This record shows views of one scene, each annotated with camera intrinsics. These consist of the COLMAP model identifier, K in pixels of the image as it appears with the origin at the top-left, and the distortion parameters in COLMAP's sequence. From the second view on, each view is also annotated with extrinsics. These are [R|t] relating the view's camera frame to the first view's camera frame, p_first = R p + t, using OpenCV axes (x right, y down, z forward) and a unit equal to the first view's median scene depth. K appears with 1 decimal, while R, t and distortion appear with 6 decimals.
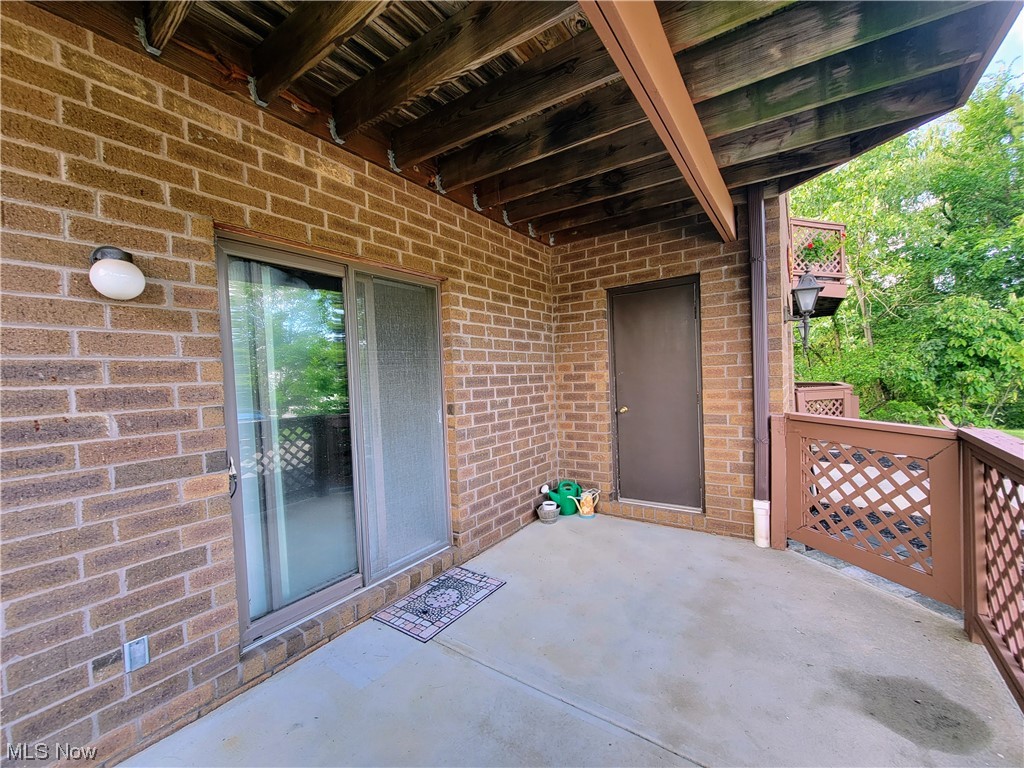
lens RADIAL K [[415.6, 0, 514.6], [0, 415.6, 393.1], [0, 0, 1]] dist [-0.002832, -0.000247]
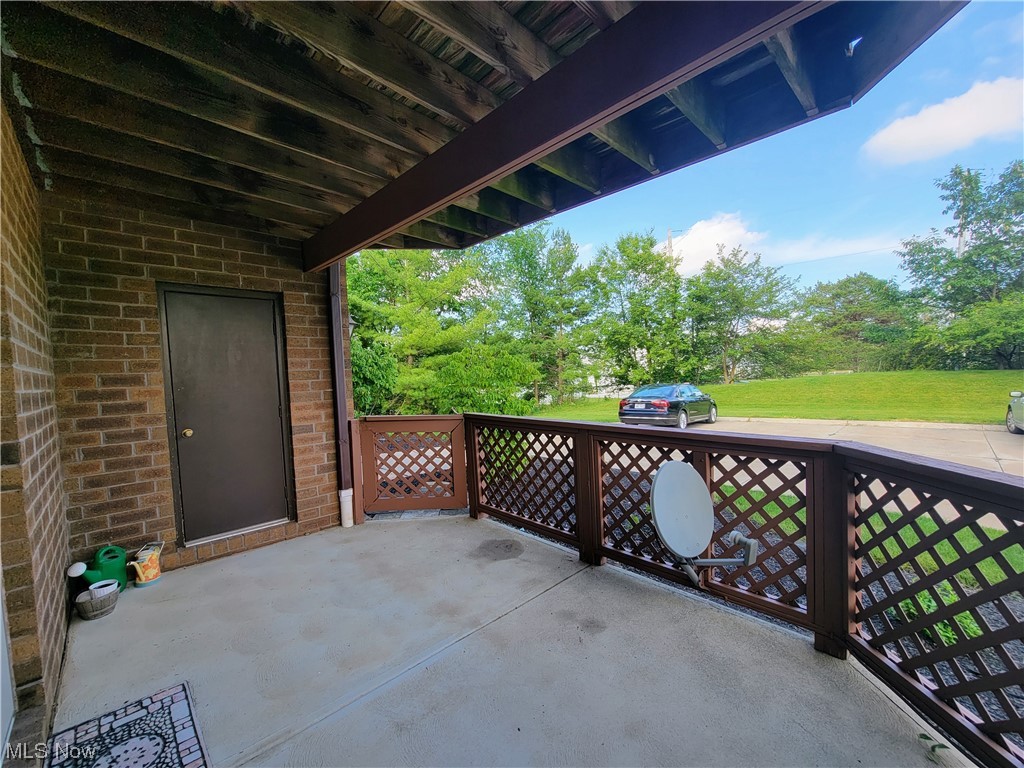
lens RADIAL K [[417.0, 0, 514.5], [0, 417.0, 392.9], [0, 0, 1]] dist [-0.002468, -0.000548]
pose [[0.195193, -0.013564, 0.980671, -0.491389], [0.064984, 0.997886, 0.000868, 0.002848], [-0.978610, 0.063559, 0.195661, 0.235213]]
